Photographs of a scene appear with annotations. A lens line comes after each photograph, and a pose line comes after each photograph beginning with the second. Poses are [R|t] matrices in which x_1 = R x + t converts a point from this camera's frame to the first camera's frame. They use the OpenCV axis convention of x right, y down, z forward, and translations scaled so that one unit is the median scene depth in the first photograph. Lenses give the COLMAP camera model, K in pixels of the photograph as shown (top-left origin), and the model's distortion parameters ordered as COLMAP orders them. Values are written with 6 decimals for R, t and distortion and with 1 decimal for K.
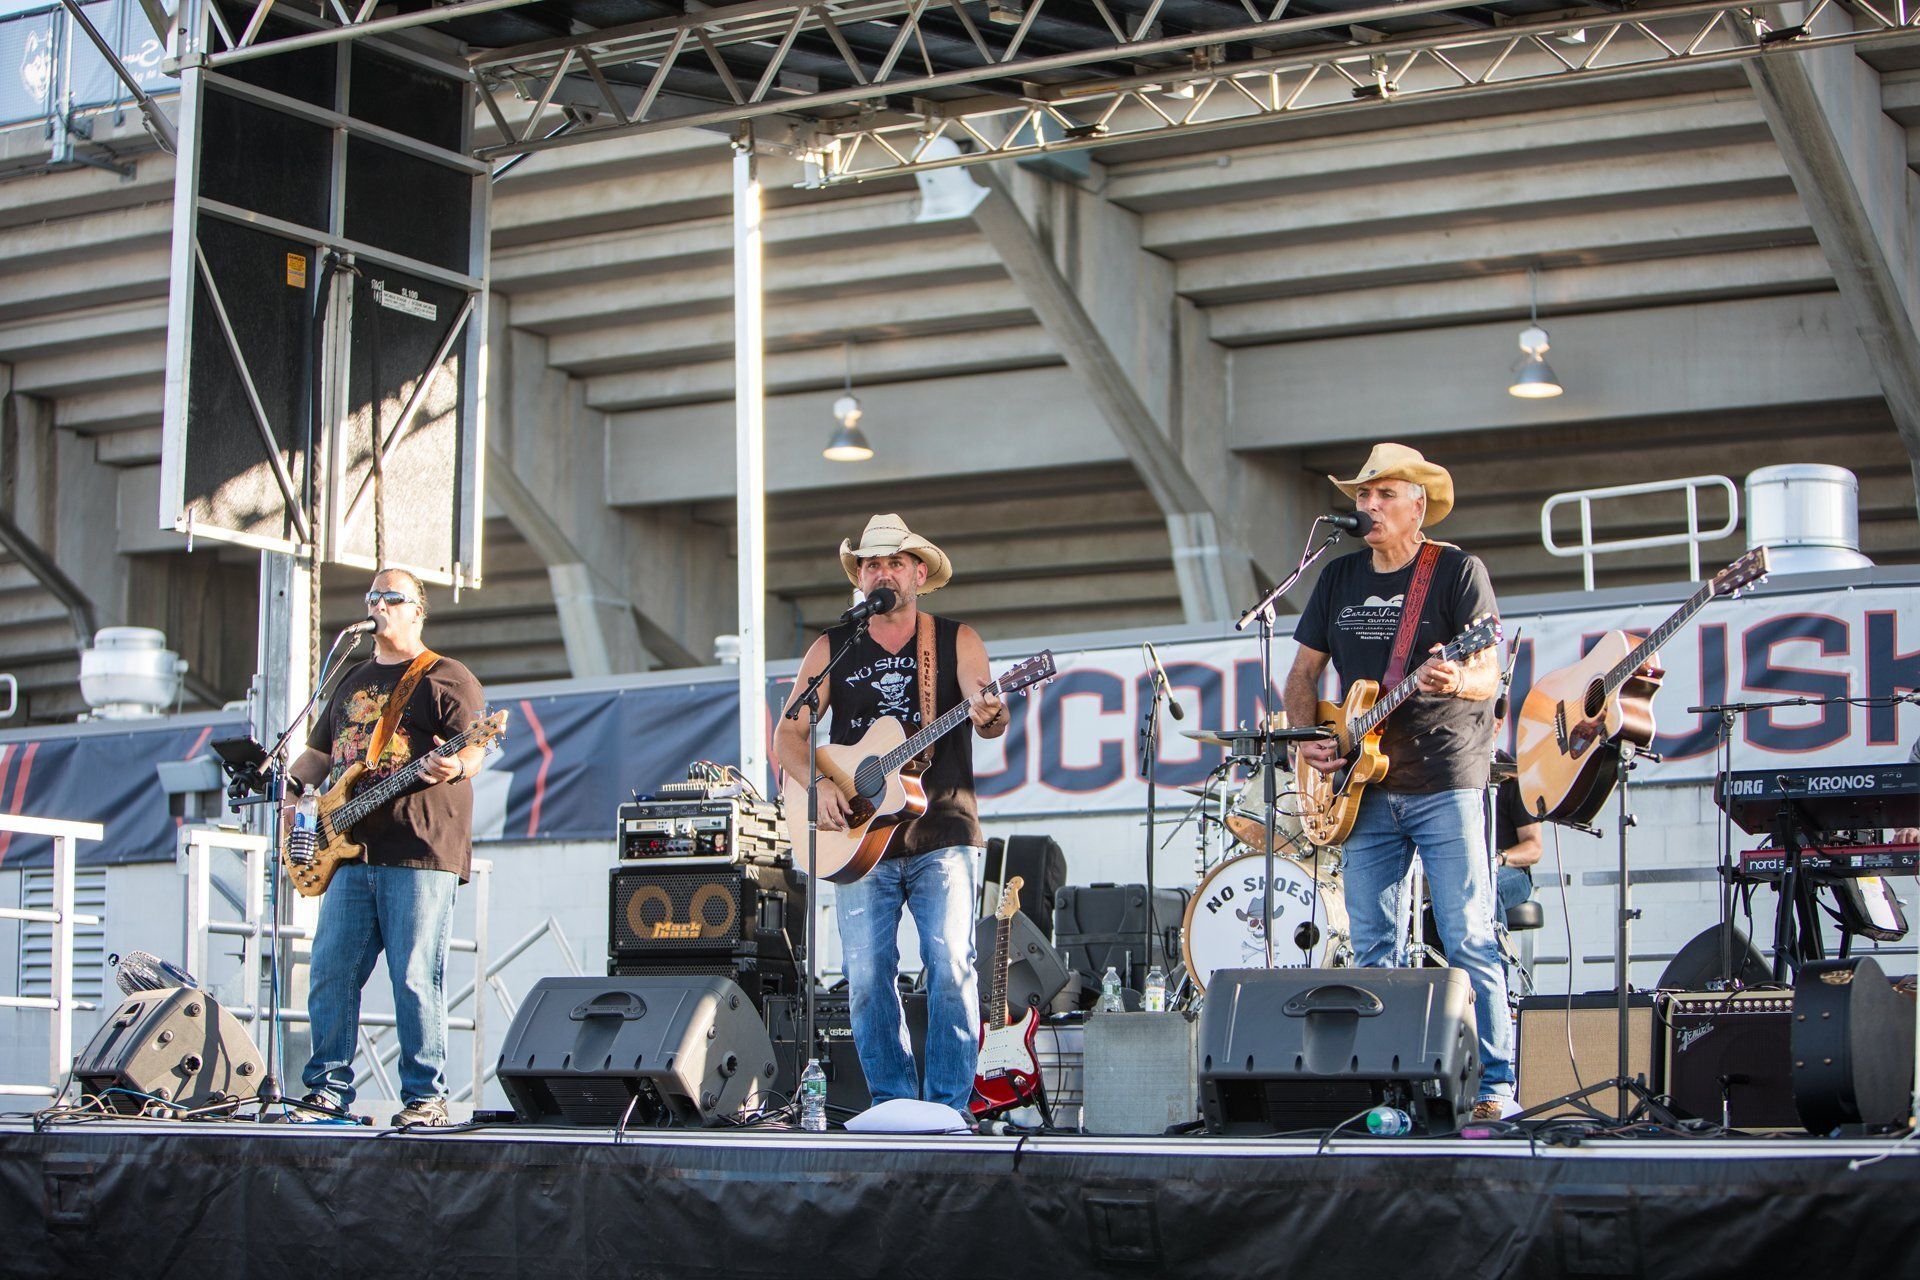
lens RADIAL K [[3760.4, 0, 960.0], [0, 3760.4, 640.0], [0, 0, 1]] dist [-0.078077, -0.519436]
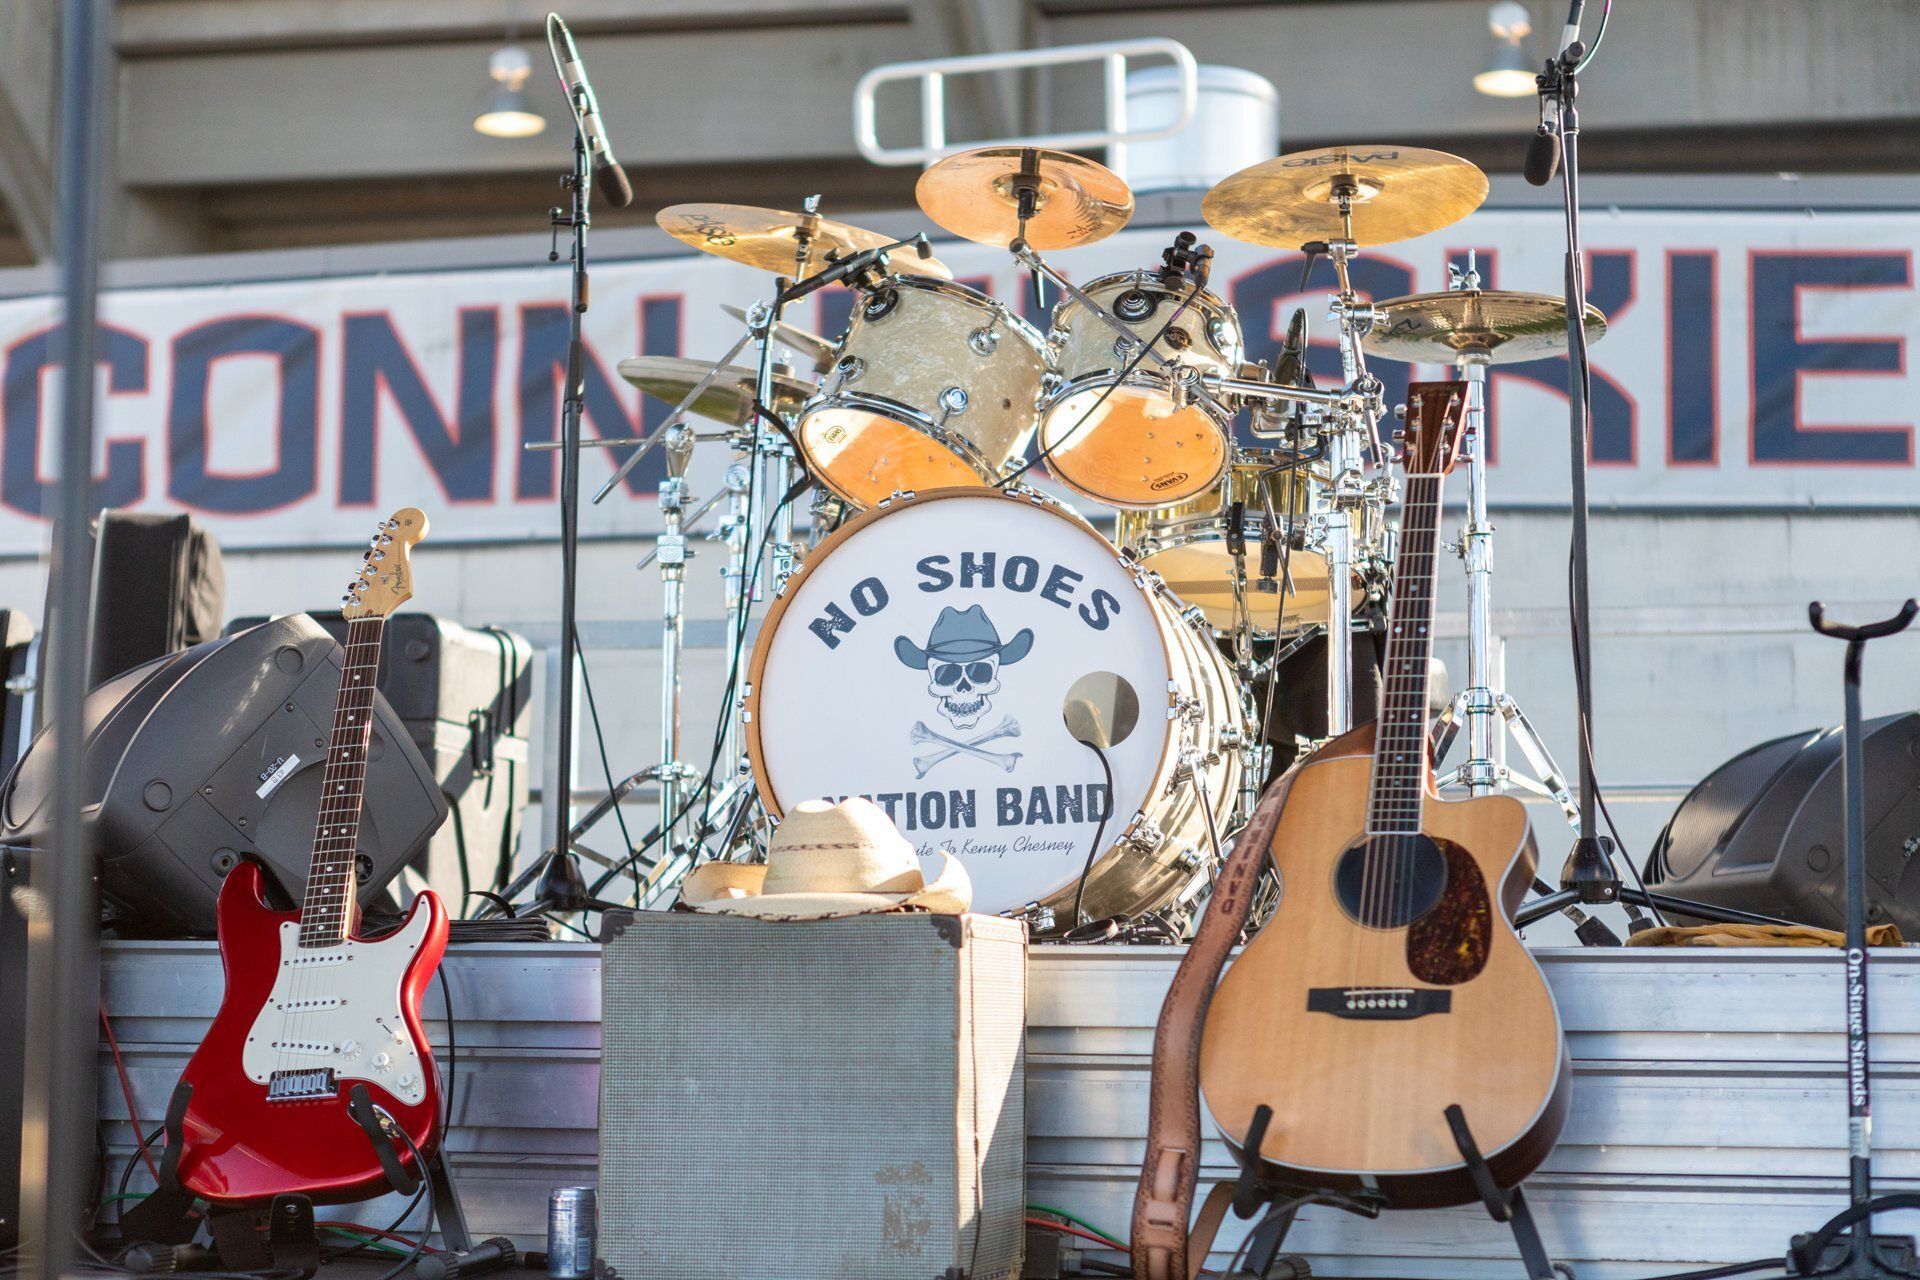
lens RADIAL K [[3760.4, 0, 960.0], [0, 3760.4, 640.0], [0, 0, 1]] dist [-0.078077, -0.519436]
pose [[0.947026, 0.031136, 0.319643, -0.041397], [-0.042773, 0.998651, 0.029449, 0.060331], [-0.318295, -0.041561, 0.947080, 0.637609]]
